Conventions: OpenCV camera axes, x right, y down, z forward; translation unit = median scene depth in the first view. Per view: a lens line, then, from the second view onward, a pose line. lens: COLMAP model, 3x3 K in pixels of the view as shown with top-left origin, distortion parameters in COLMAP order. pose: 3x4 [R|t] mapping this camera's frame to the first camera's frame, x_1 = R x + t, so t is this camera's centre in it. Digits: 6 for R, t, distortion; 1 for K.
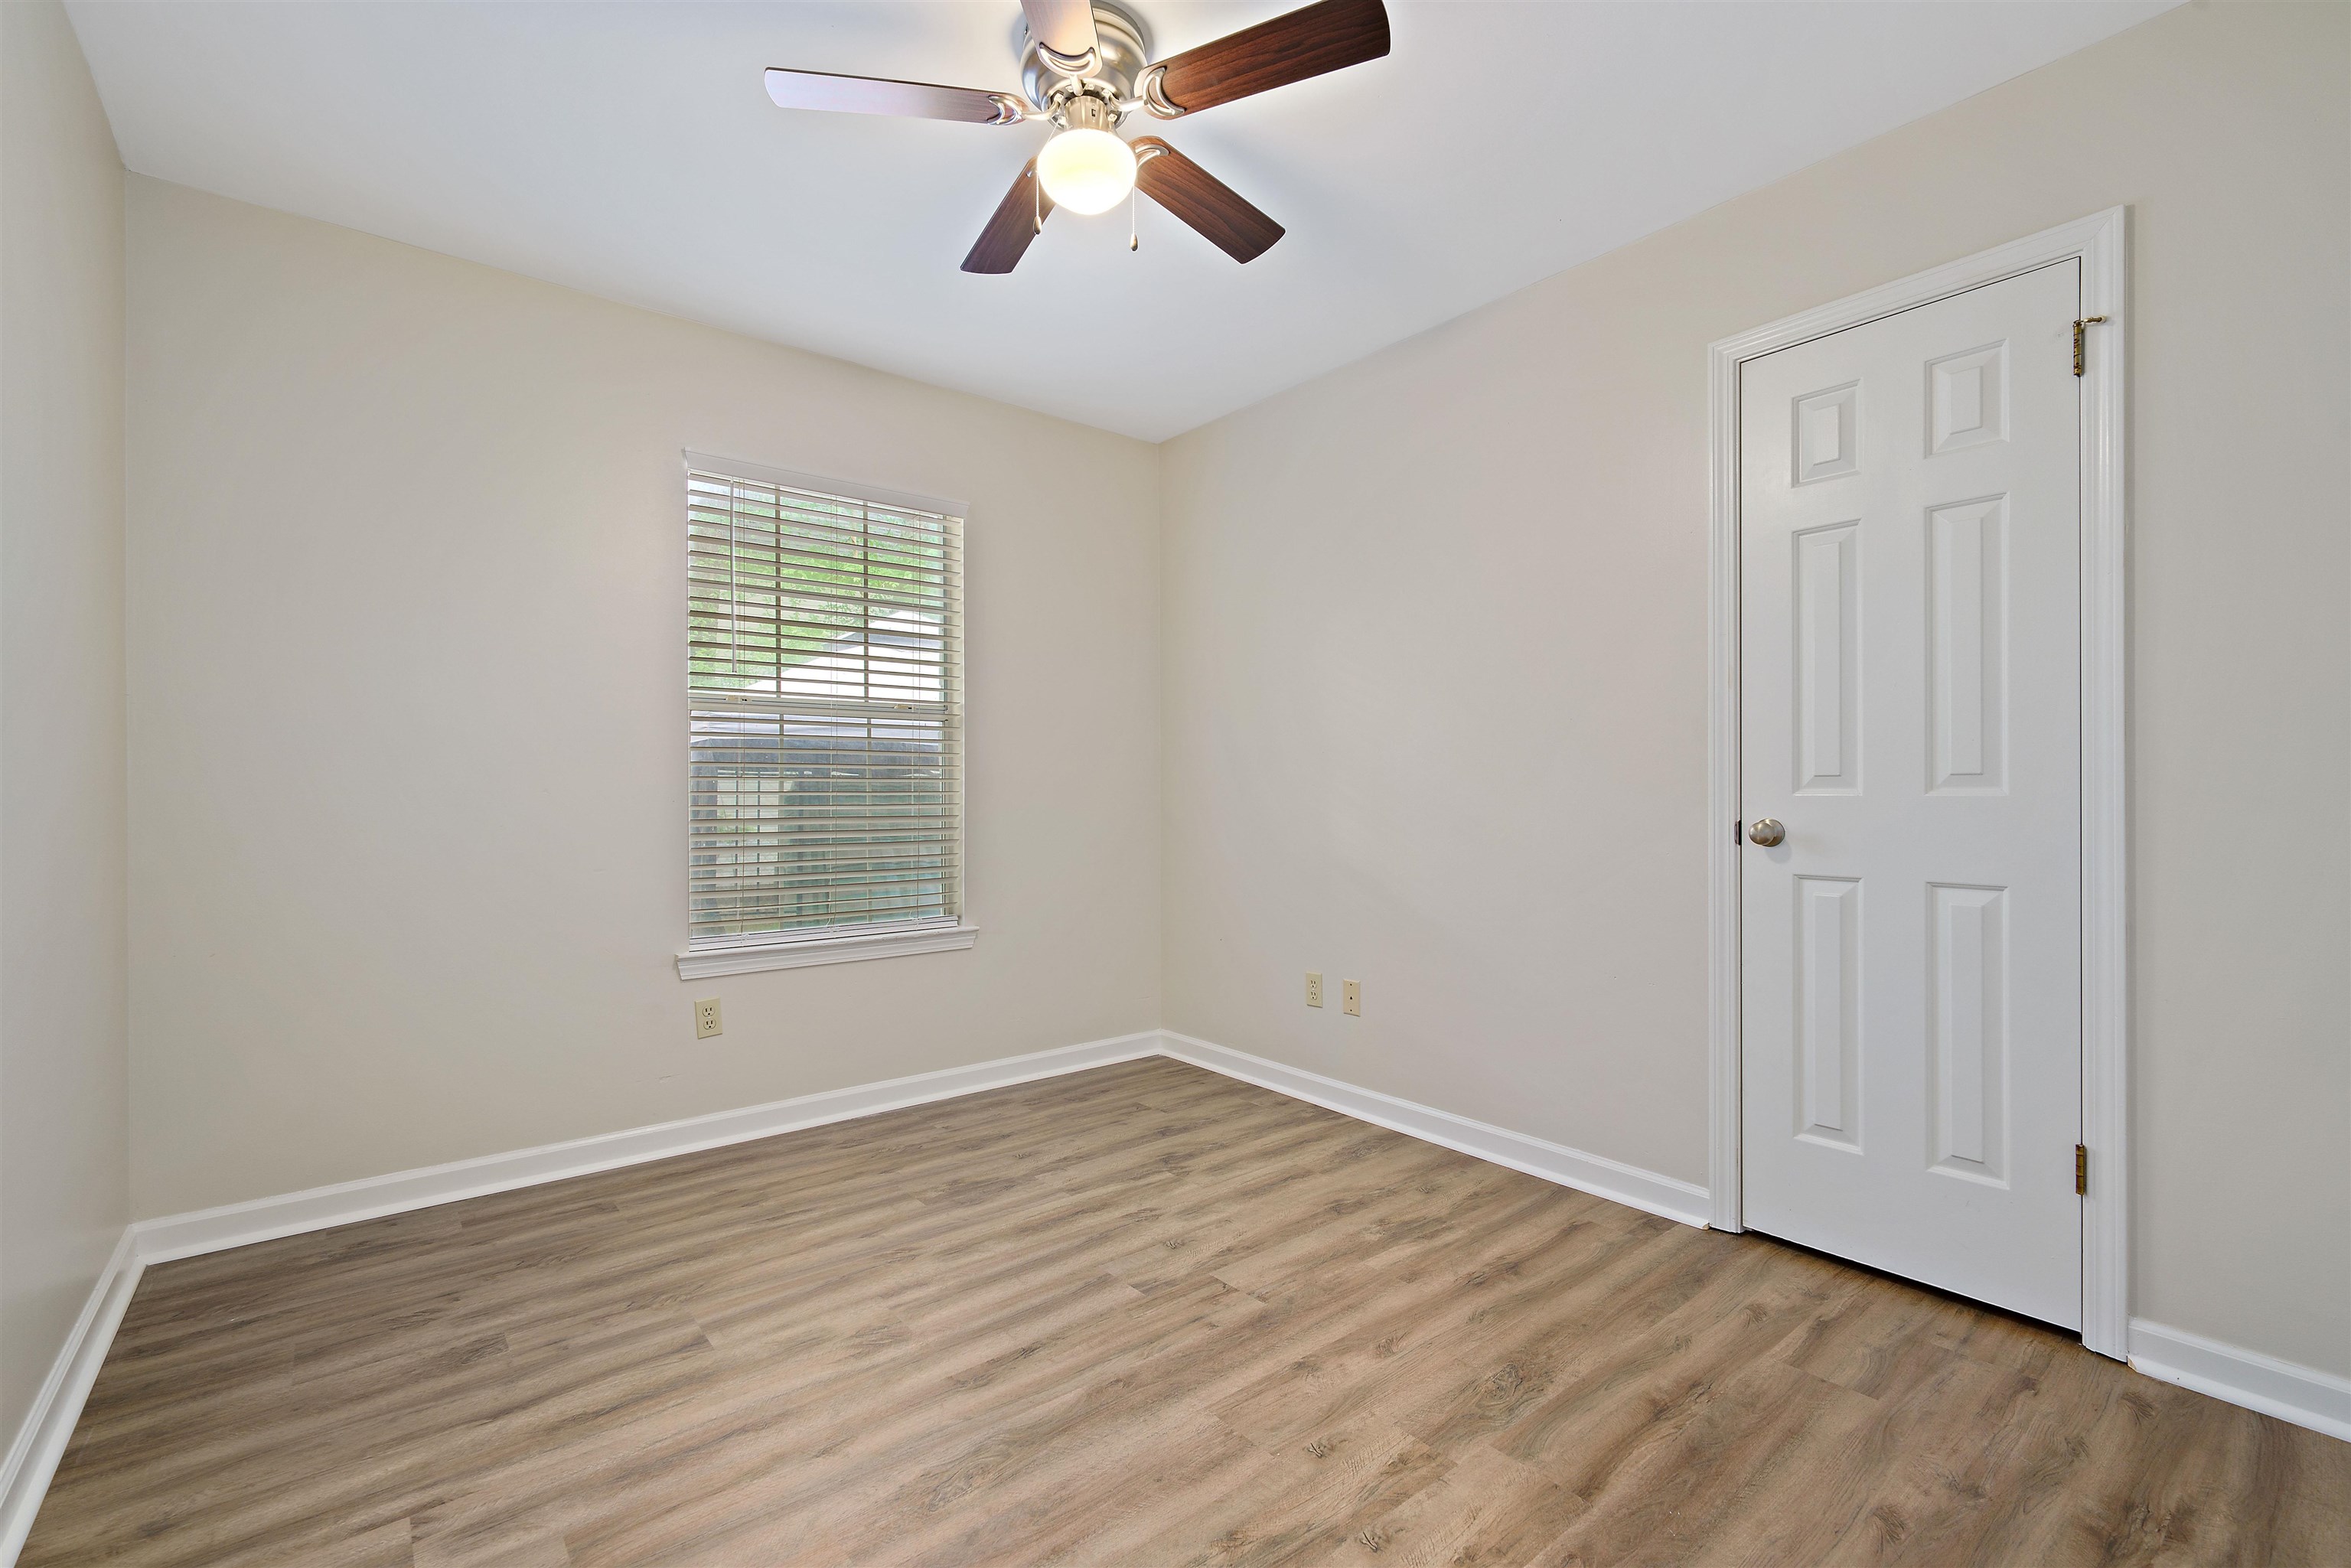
lens RADIAL K [[1017.9, 0, 1174.6], [0, 1017.9, 789.7], [0, 0, 1]] dist [-0.001080, -0.000955]
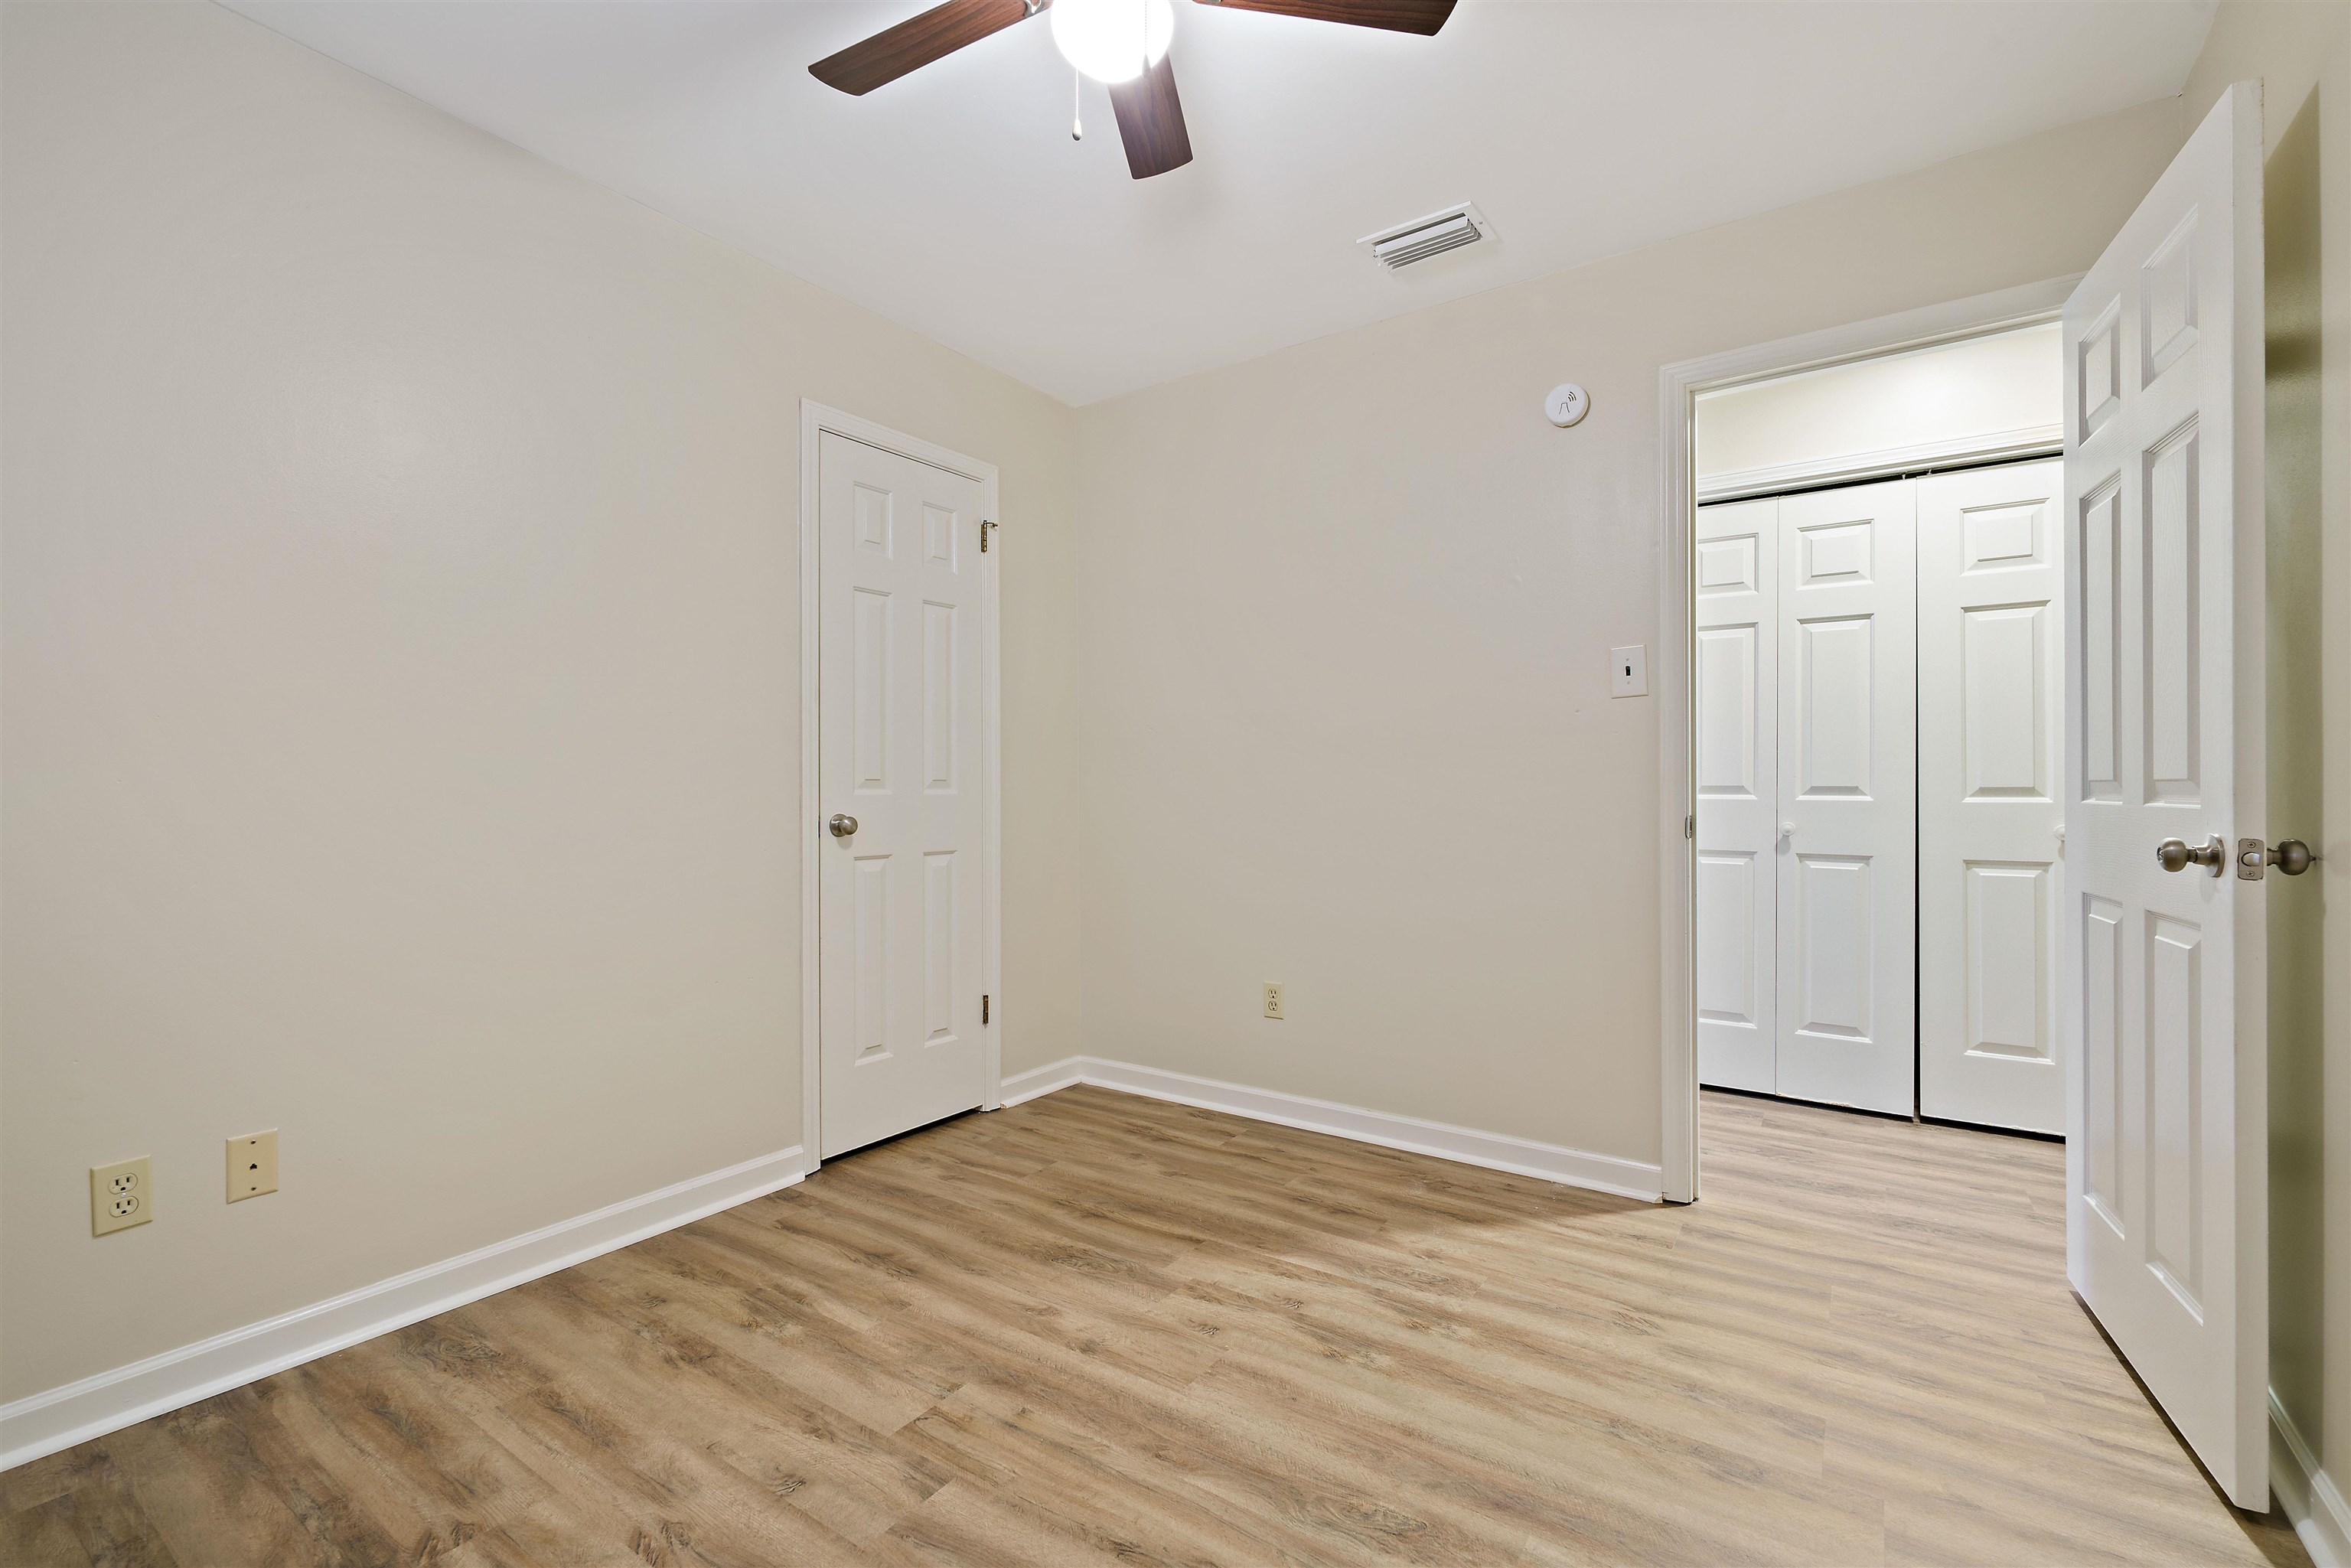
lens RADIAL K [[1017.9, 0, 1176.6], [0, 1017.9, 792.9], [0, 0, 1]] dist [-0.001080, -0.000955]
pose [[-0.281880, 0.000835, 0.959449, -0.805296], [0.001389, 0.999999, -0.000463, 0.004548], [-0.959449, 0.001202, -0.281880, 1.092586]]
